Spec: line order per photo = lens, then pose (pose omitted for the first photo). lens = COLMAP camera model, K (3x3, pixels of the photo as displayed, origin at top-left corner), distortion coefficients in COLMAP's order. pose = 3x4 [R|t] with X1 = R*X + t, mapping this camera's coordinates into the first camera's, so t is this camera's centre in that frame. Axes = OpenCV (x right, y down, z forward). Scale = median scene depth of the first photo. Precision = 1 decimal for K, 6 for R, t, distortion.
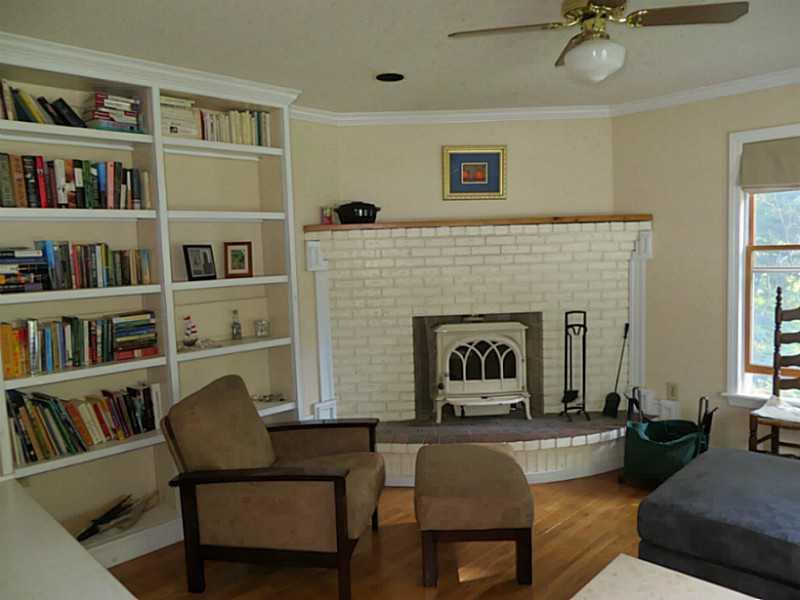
lens RADIAL K [[607.5, 0, 402.6], [0, 607.5, 301.2], [0, 0, 1]] dist [-0.001445, 0.002286]
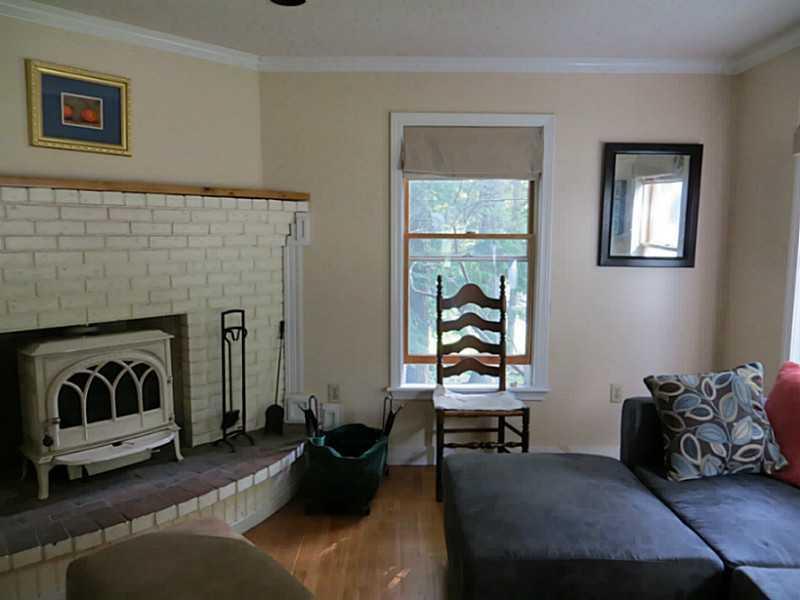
lens RADIAL K [[607.5, 0, 397.0], [0, 607.5, 298.6], [0, 0, 1]] dist [-0.001445, 0.002286]
pose [[0.713399, -0.043361, 0.699415, -0.111955], [0.032825, 0.999056, 0.028457, -0.014045], [-0.699988, 0.002657, 0.714149, 0.291071]]
